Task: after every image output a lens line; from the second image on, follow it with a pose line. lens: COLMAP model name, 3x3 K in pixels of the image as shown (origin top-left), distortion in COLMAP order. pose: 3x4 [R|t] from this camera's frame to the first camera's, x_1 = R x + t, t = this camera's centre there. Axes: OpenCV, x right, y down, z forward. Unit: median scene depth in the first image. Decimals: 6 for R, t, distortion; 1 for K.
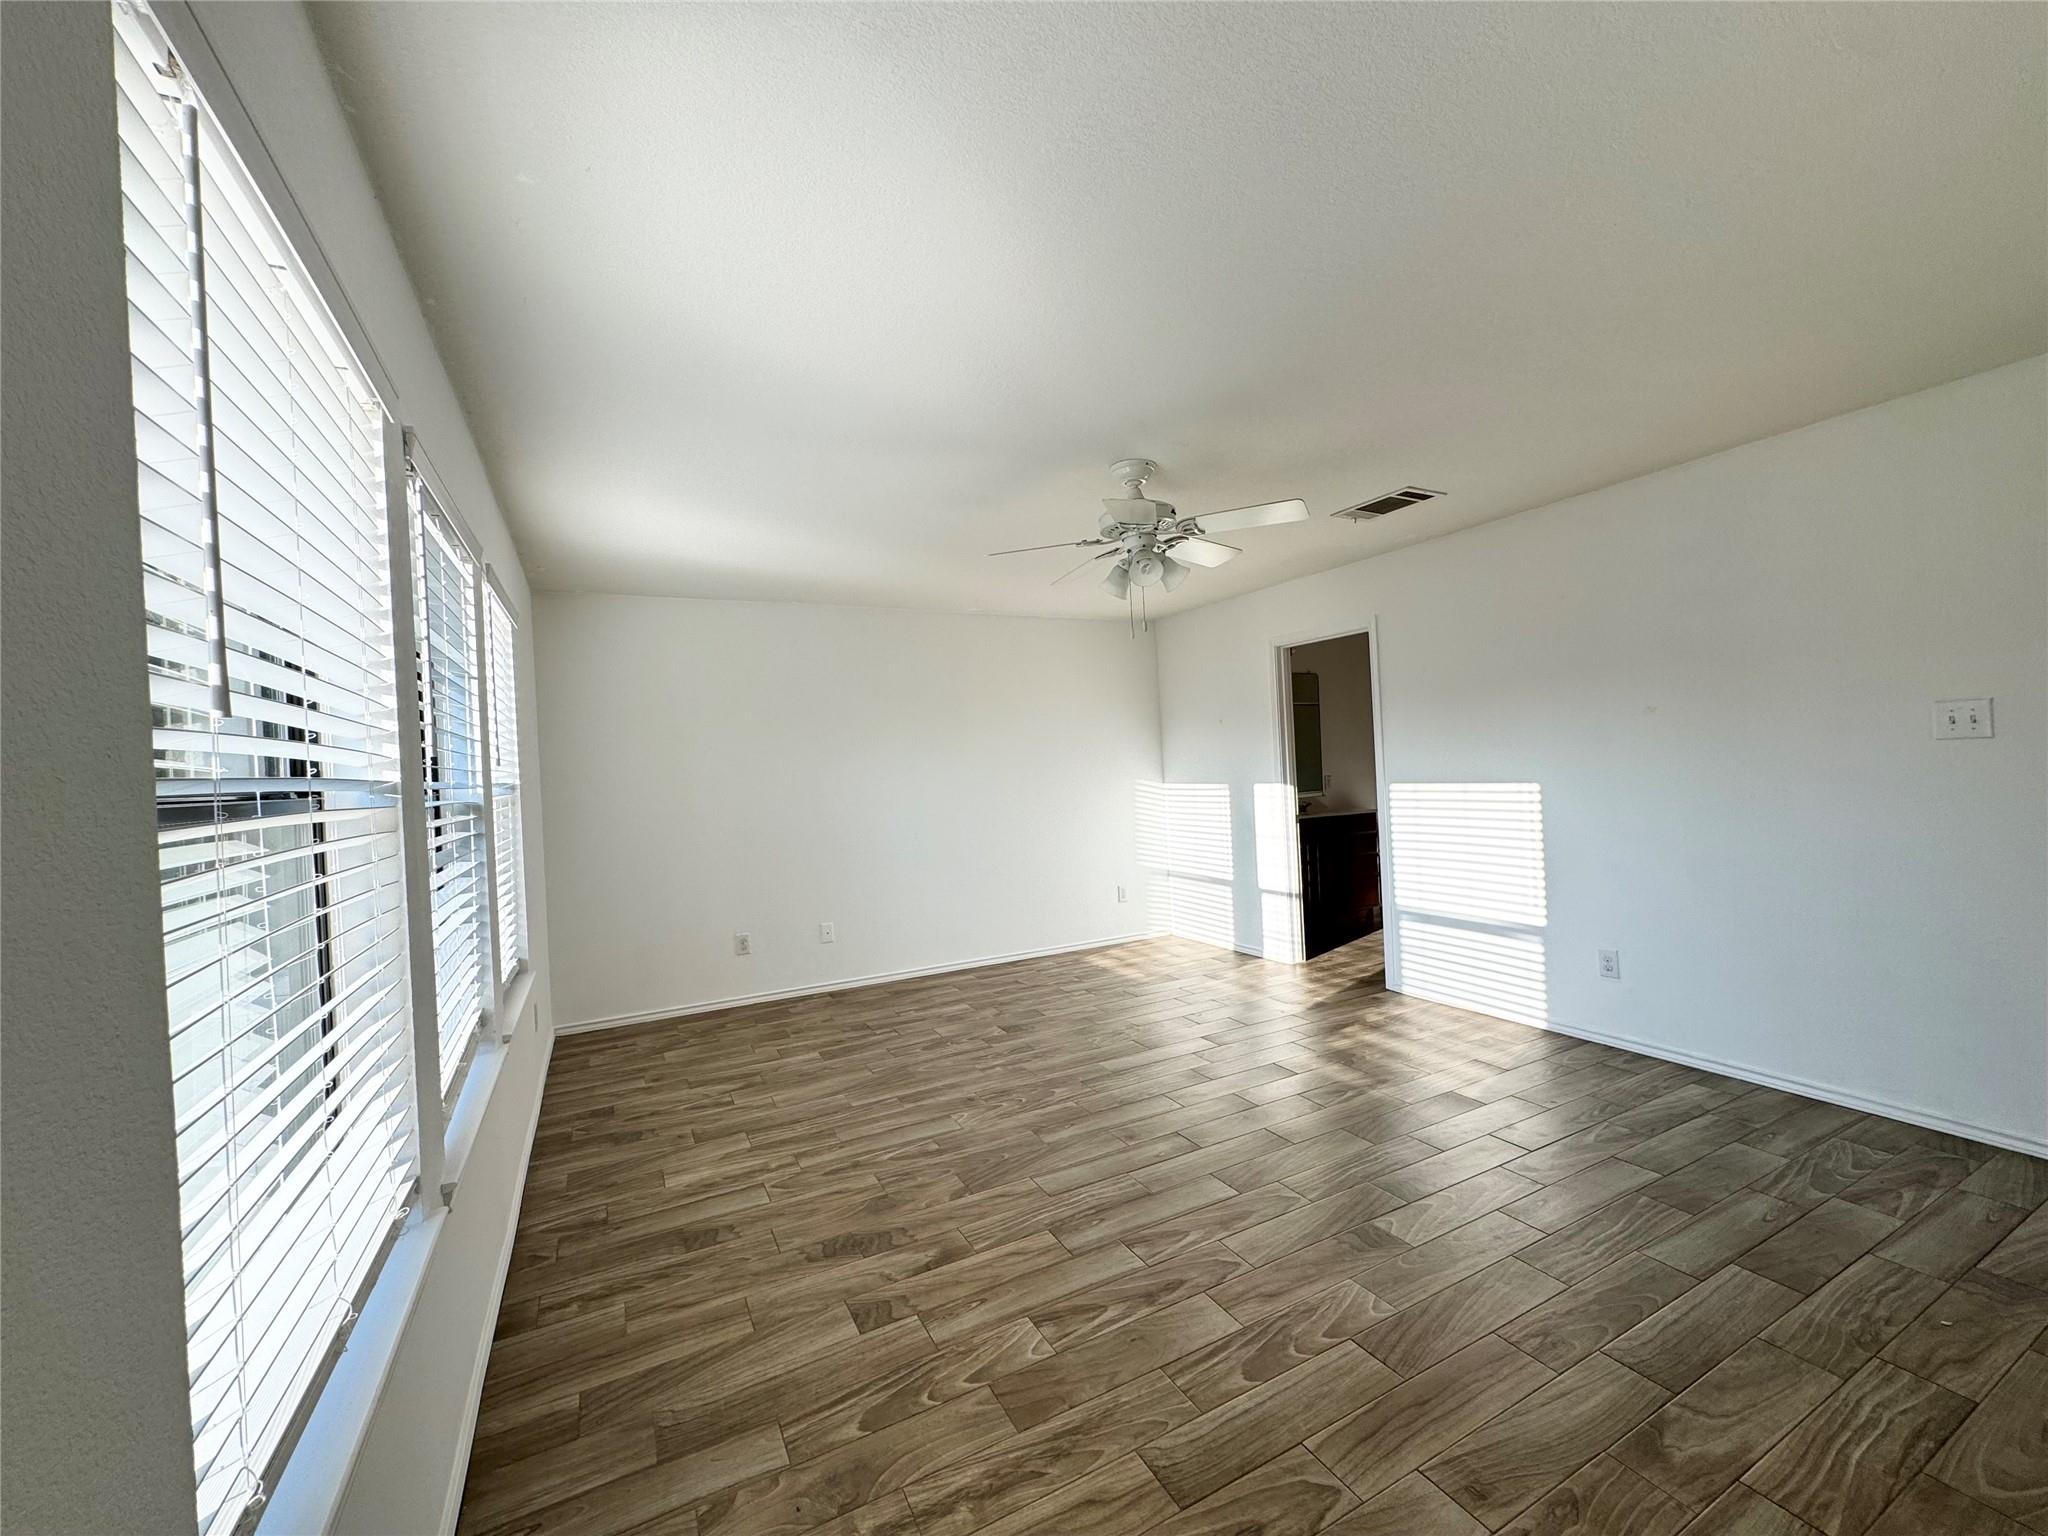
lens RADIAL K [[813.5, 0, 1028.5], [0, 813.5, 768.7], [0, 0, 1]] dist [-0.000569, 0.000540]
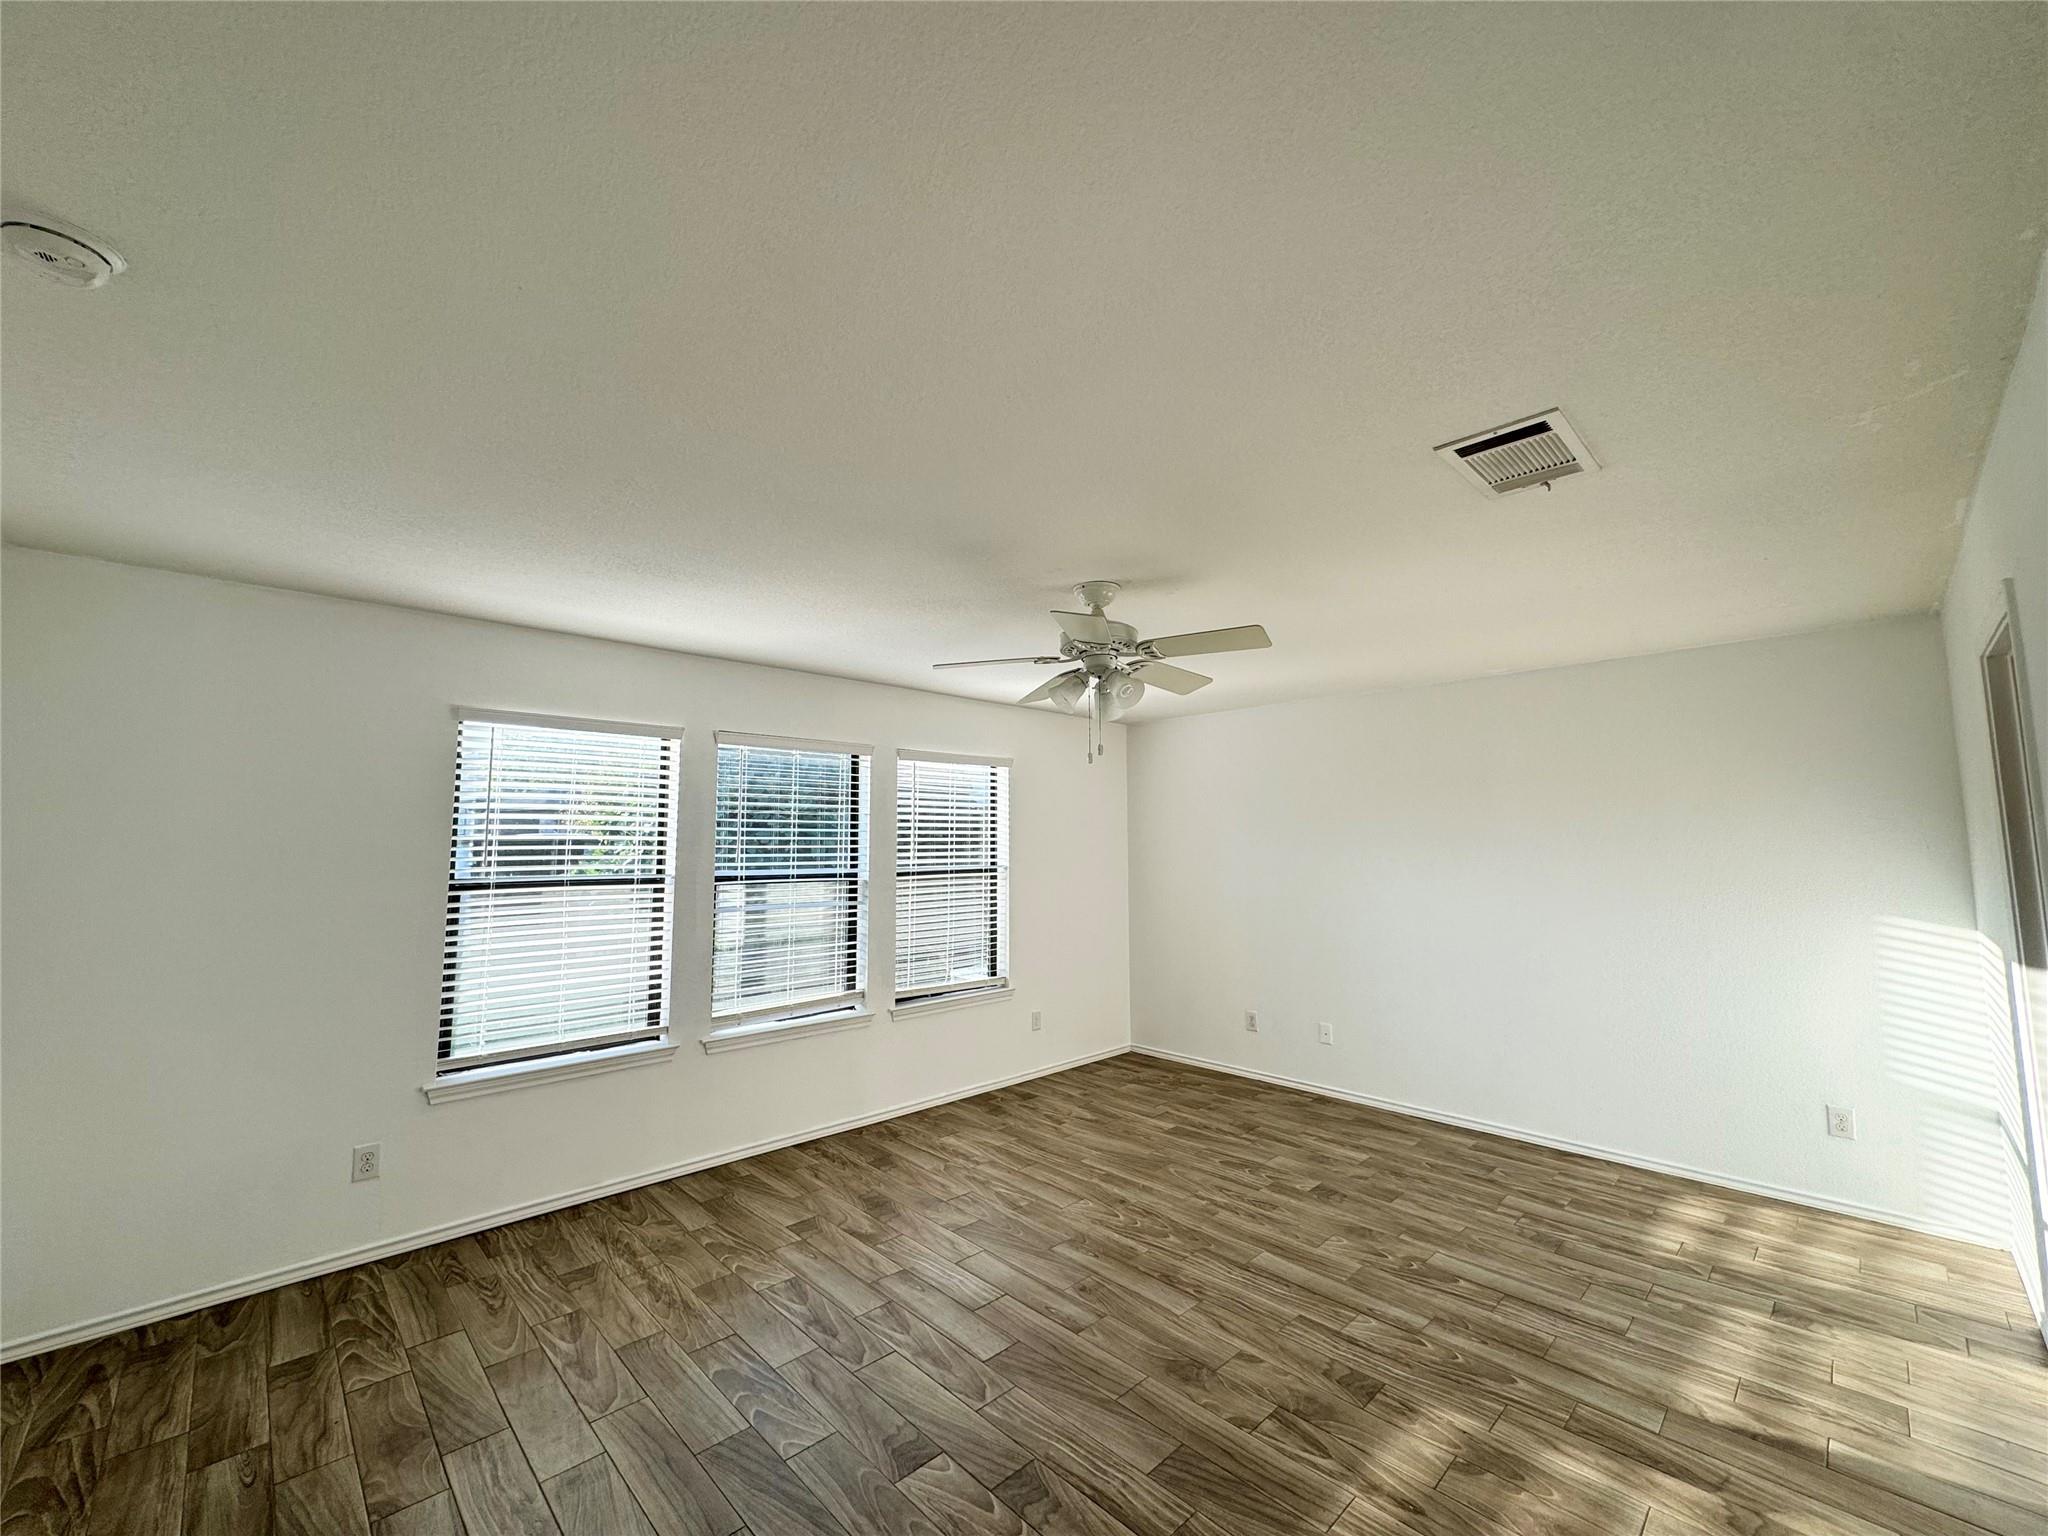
lens RADIAL K [[813.5, 0, 1023.5], [0, 813.5, 764.1], [0, 0, 1]] dist [-0.000569, 0.000540]
pose [[0.286218, -0.052243, -0.956739, 0.797797], [-0.013596, 0.998190, -0.058574, -0.077005], [0.958068, 0.029773, 0.284990, 0.493984]]
